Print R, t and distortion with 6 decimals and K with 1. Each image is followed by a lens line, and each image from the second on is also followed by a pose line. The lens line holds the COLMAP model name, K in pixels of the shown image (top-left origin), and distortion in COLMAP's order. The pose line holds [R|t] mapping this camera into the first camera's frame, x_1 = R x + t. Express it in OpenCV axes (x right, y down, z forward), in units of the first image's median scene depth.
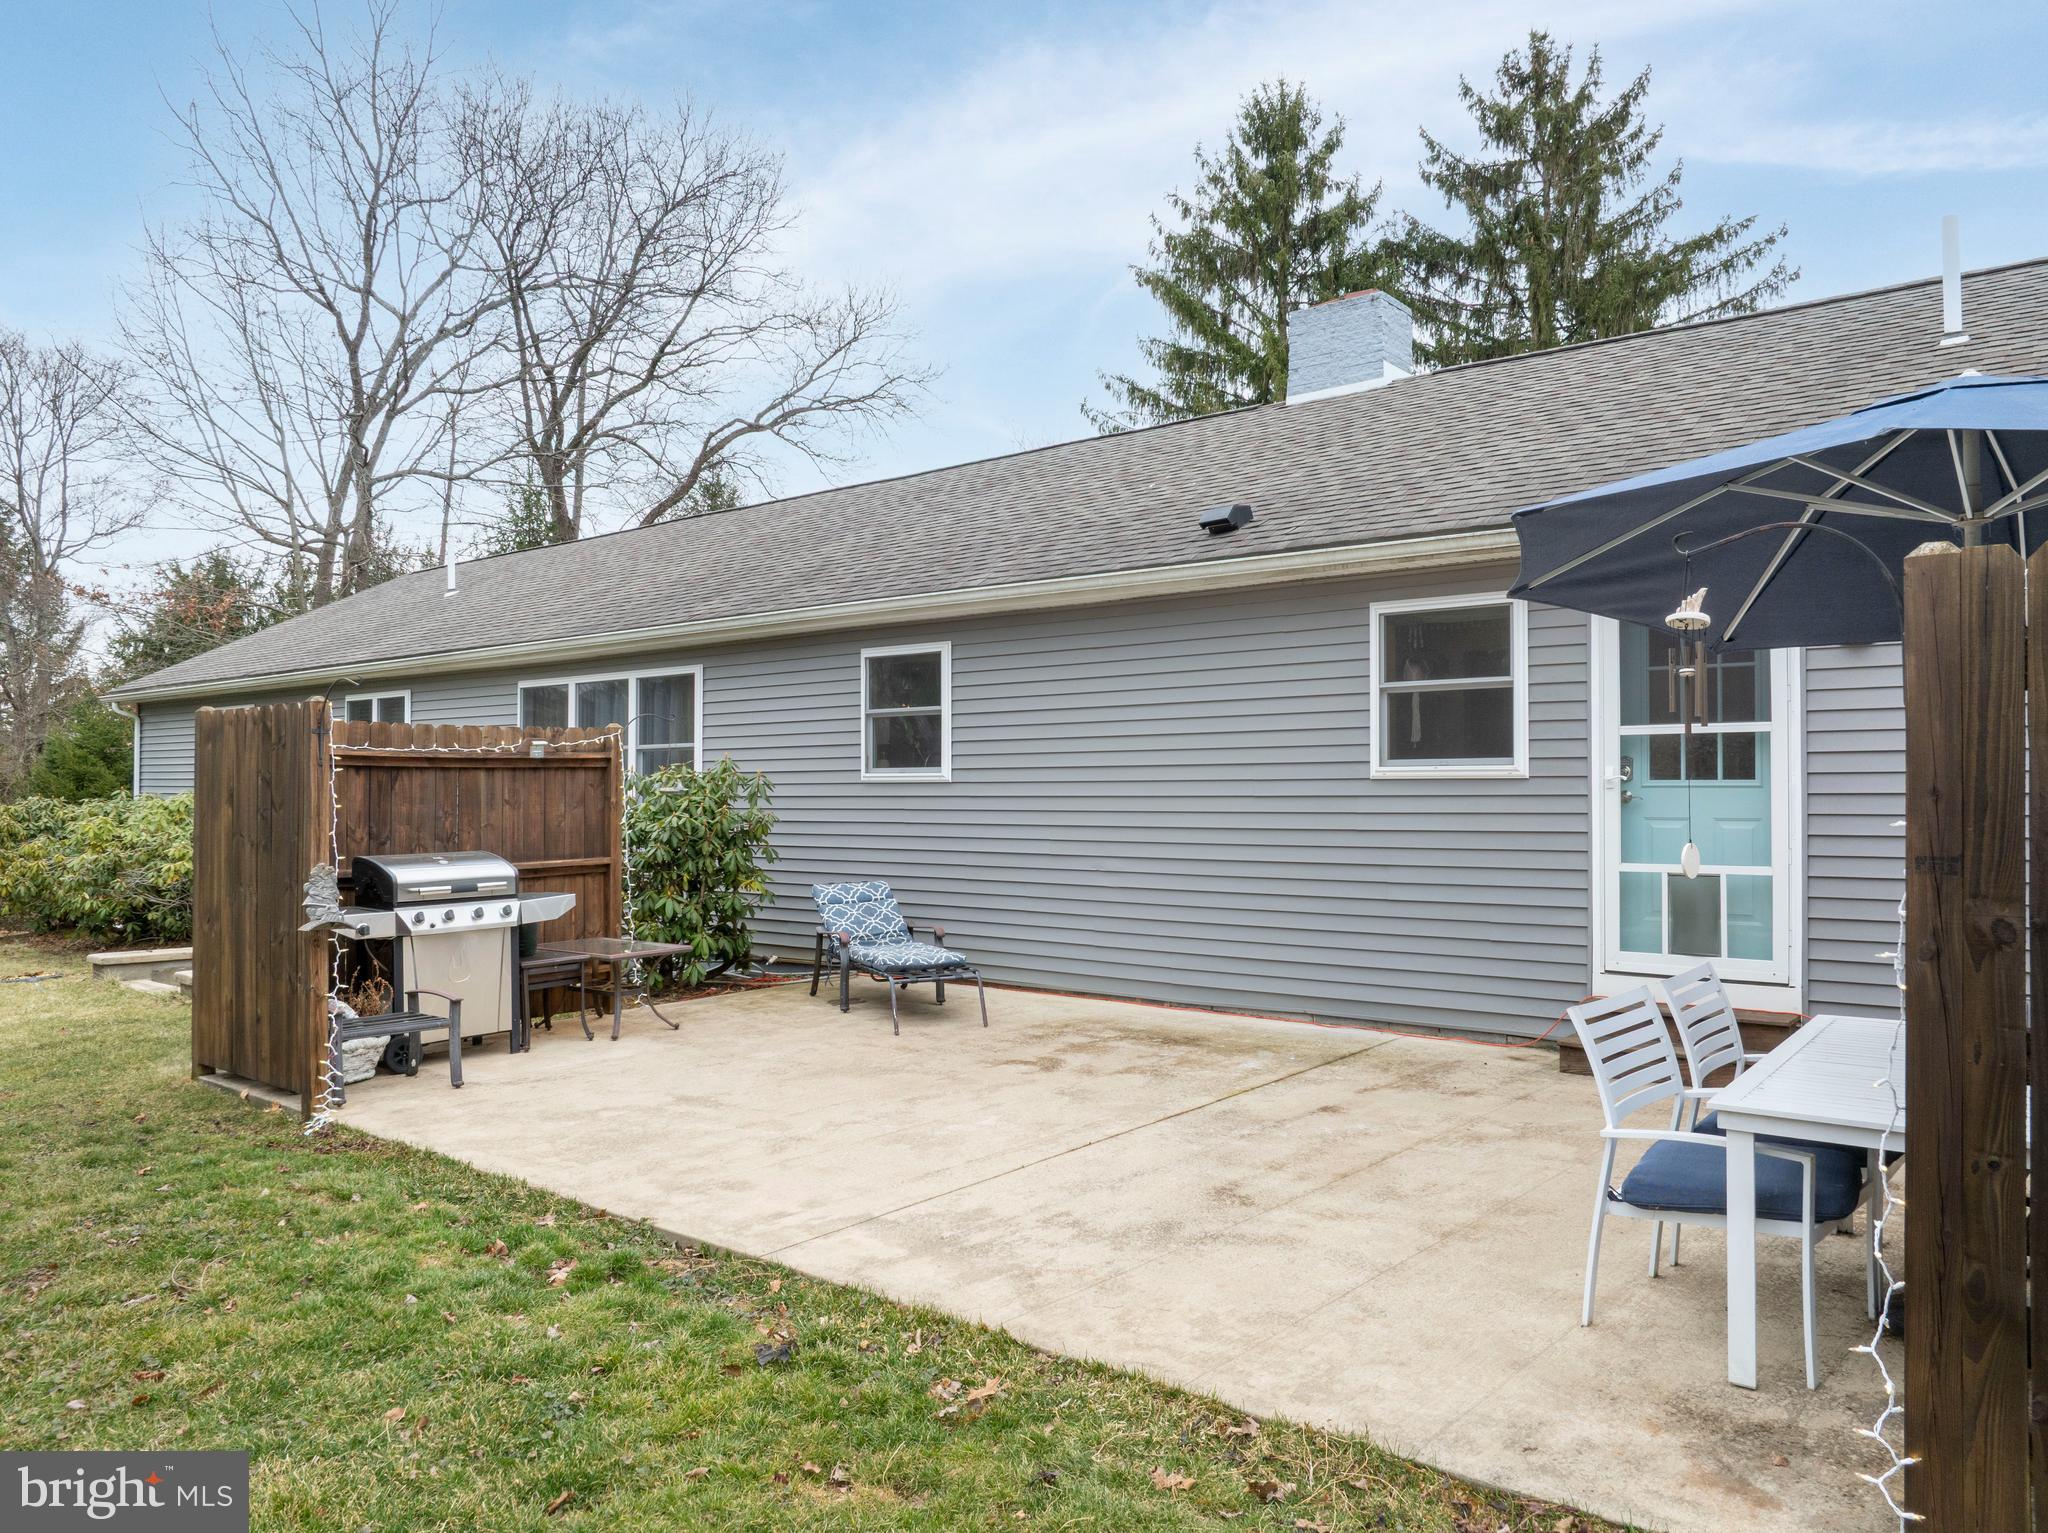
lens RADIAL K [[1435.4, 0, 1029.7], [0, 1435.4, 762.6], [0, 0, 1]] dist [-0.038885, 0.006489]
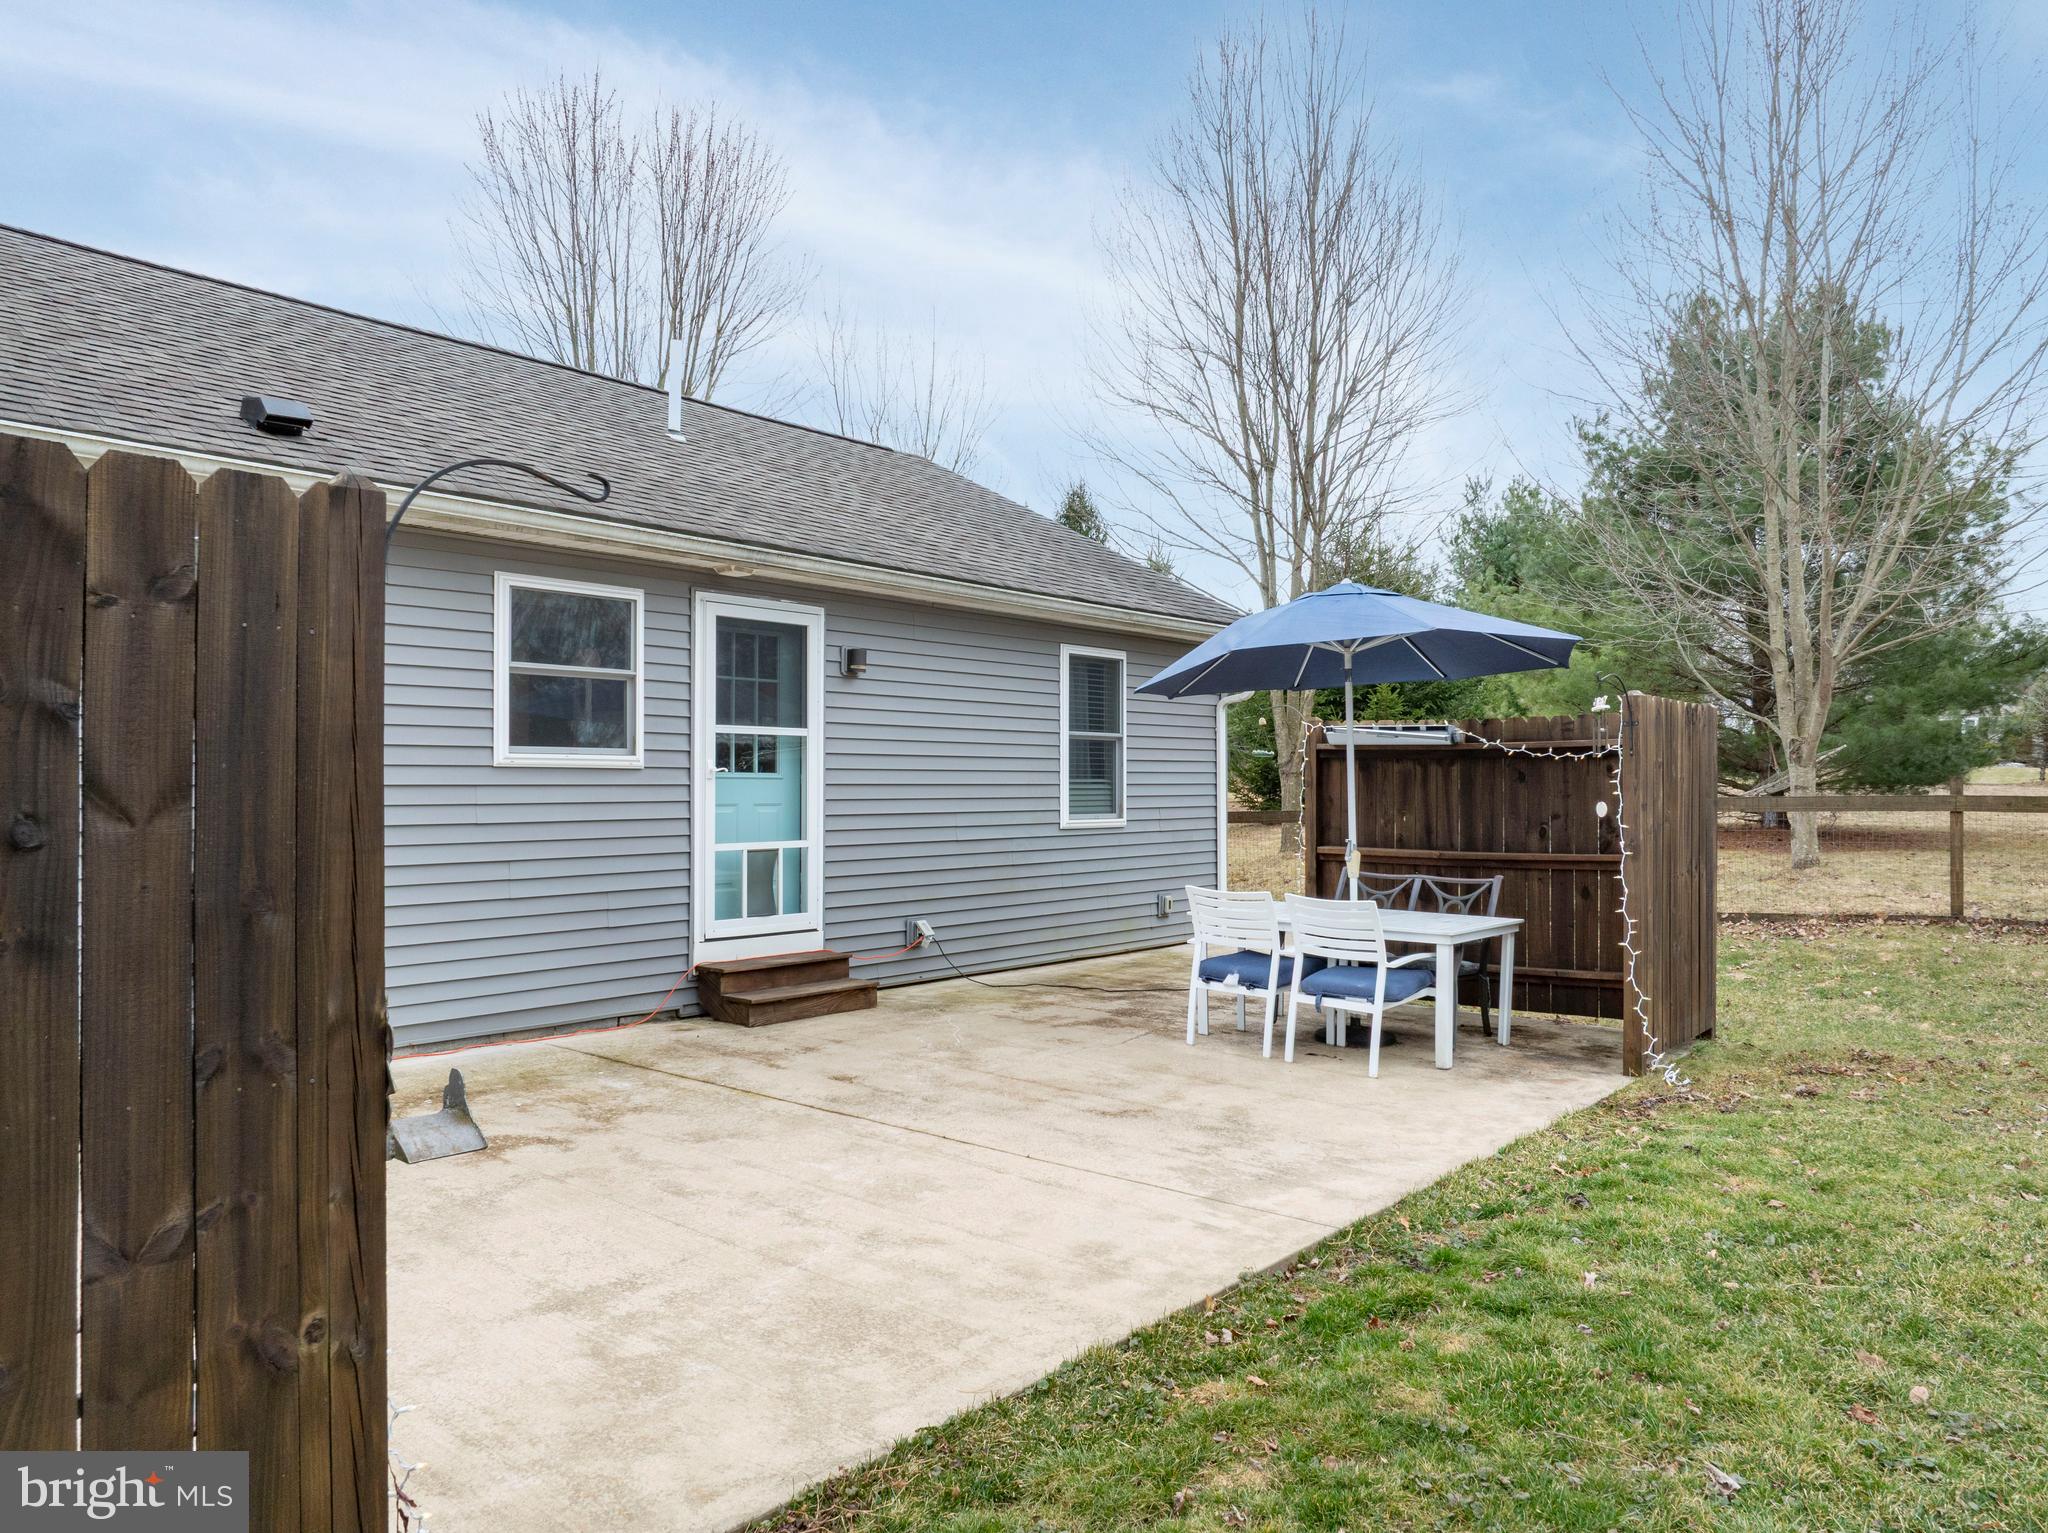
lens RADIAL K [[1435.4, 0, 1029.7], [0, 1435.4, 762.6], [0, 0, 1]] dist [-0.038885, 0.006489]
pose [[0.018192, 0.018664, 0.999660, -0.663386], [-0.019900, 0.999634, -0.018301, 0.019025], [-0.999636, -0.019560, 0.018557, 0.655733]]
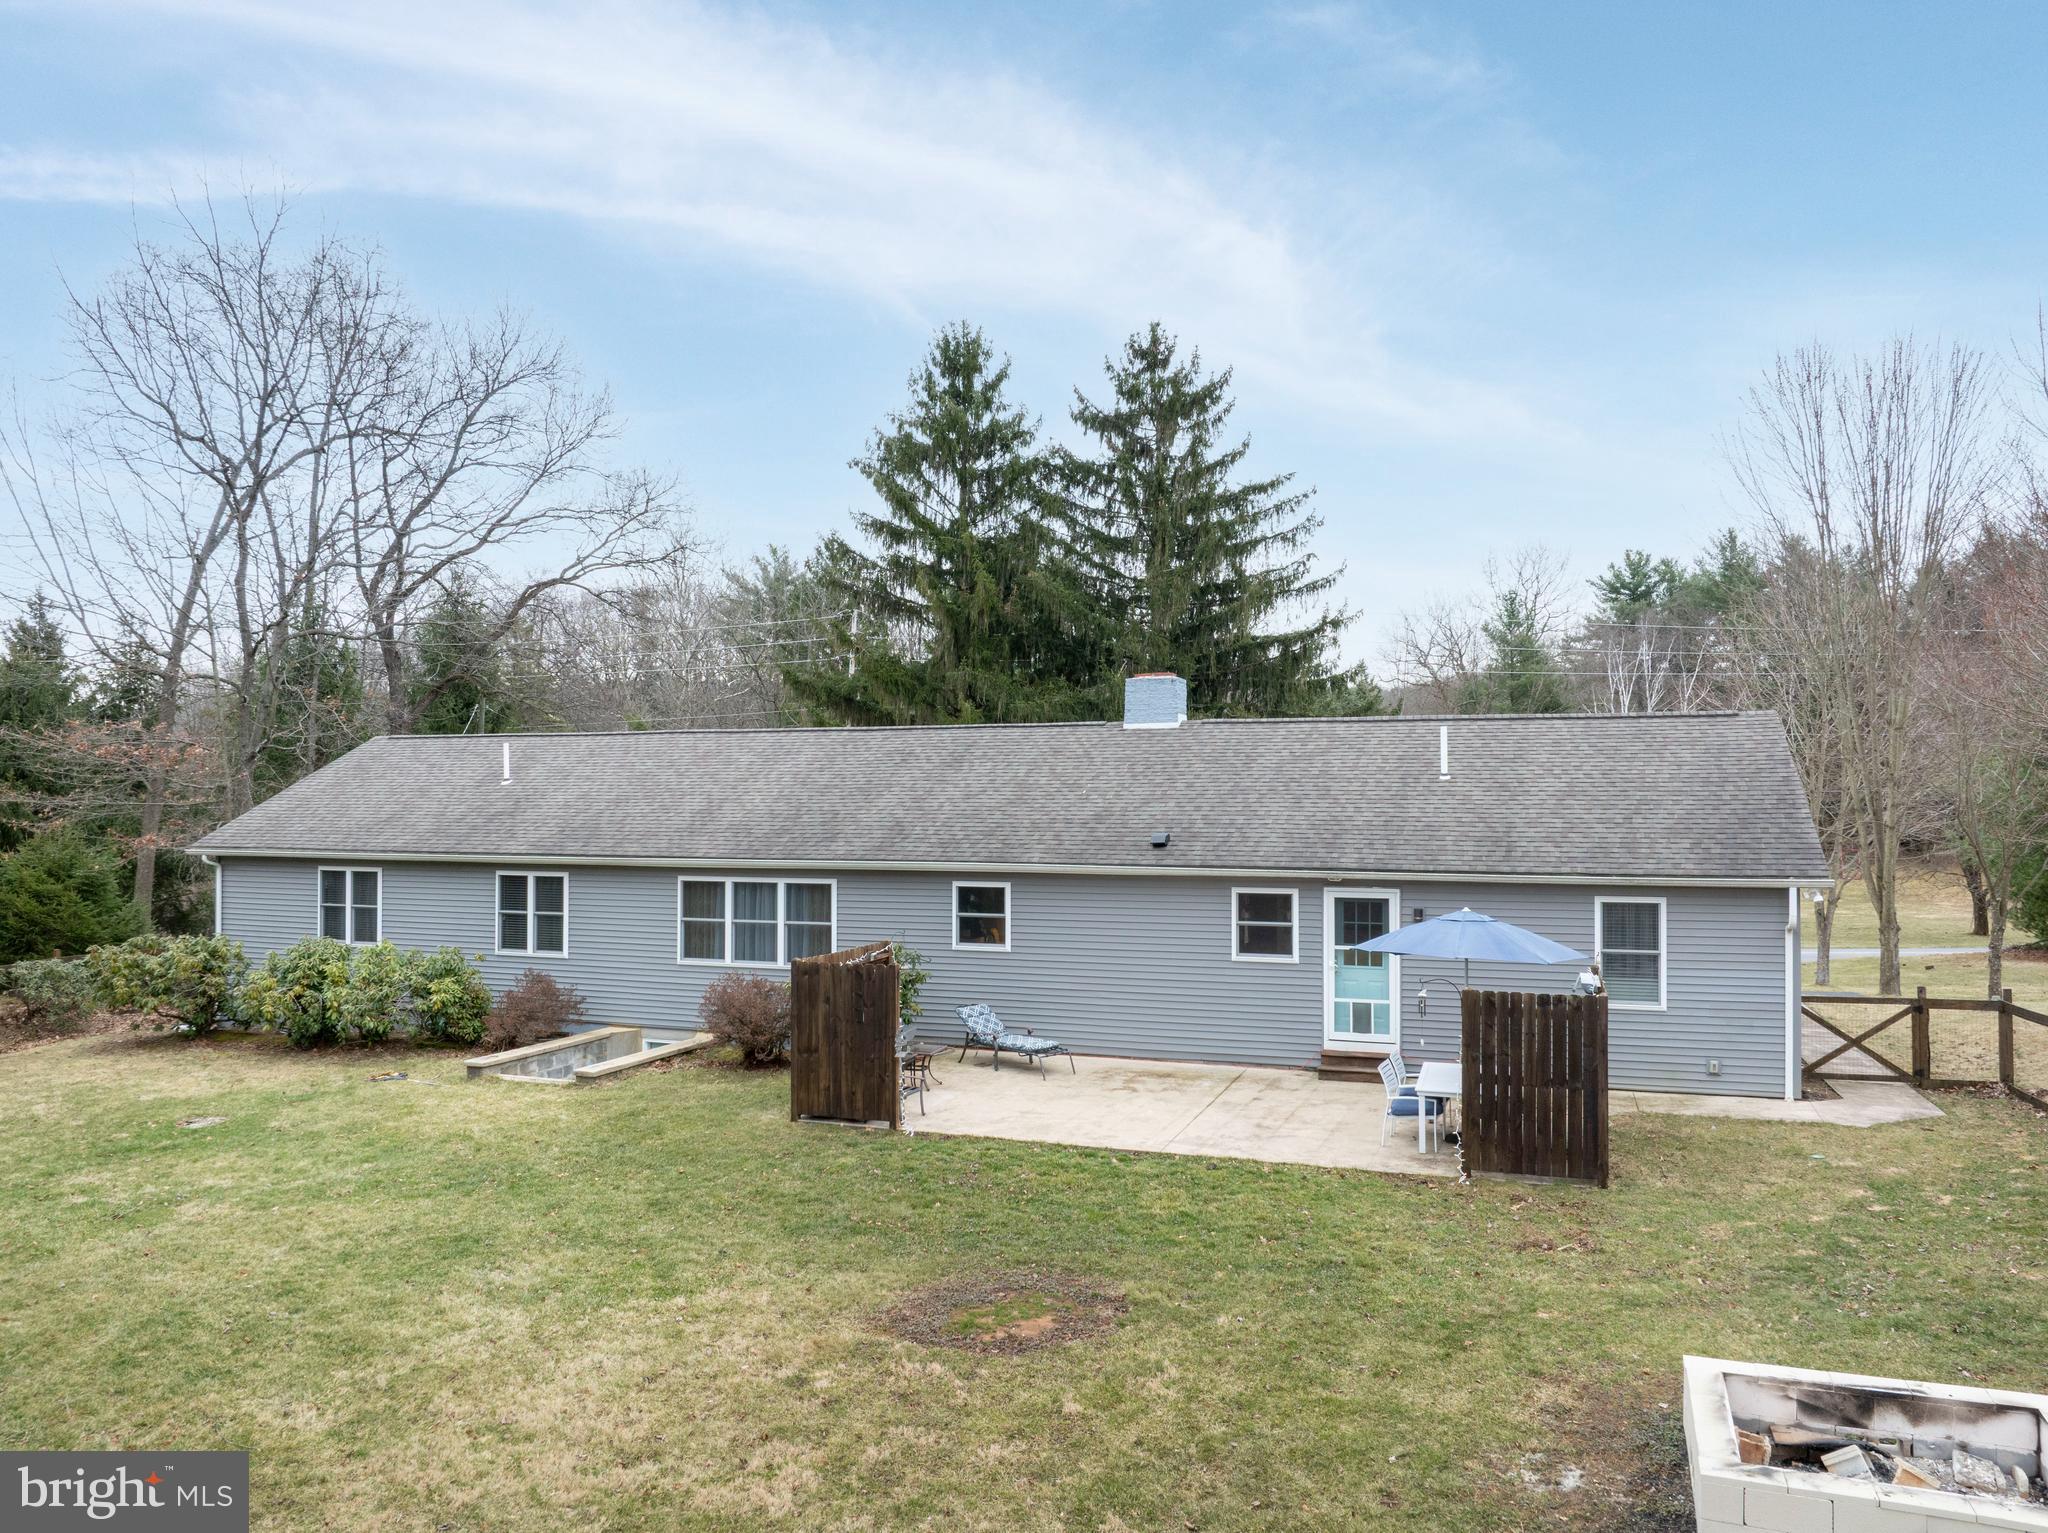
lens RADIAL K [[1409.4, 0, 1011.2], [0, 1409.4, 772.3], [0, 0, 1]] dist [-0.031931, 0.004991]
pose [[0.949789, 0.006663, 0.312821, -0.861917], [-0.006638, 0.999977, -0.001144, -0.302901], [-0.312821, -0.000990, 0.949812, -1.134920]]
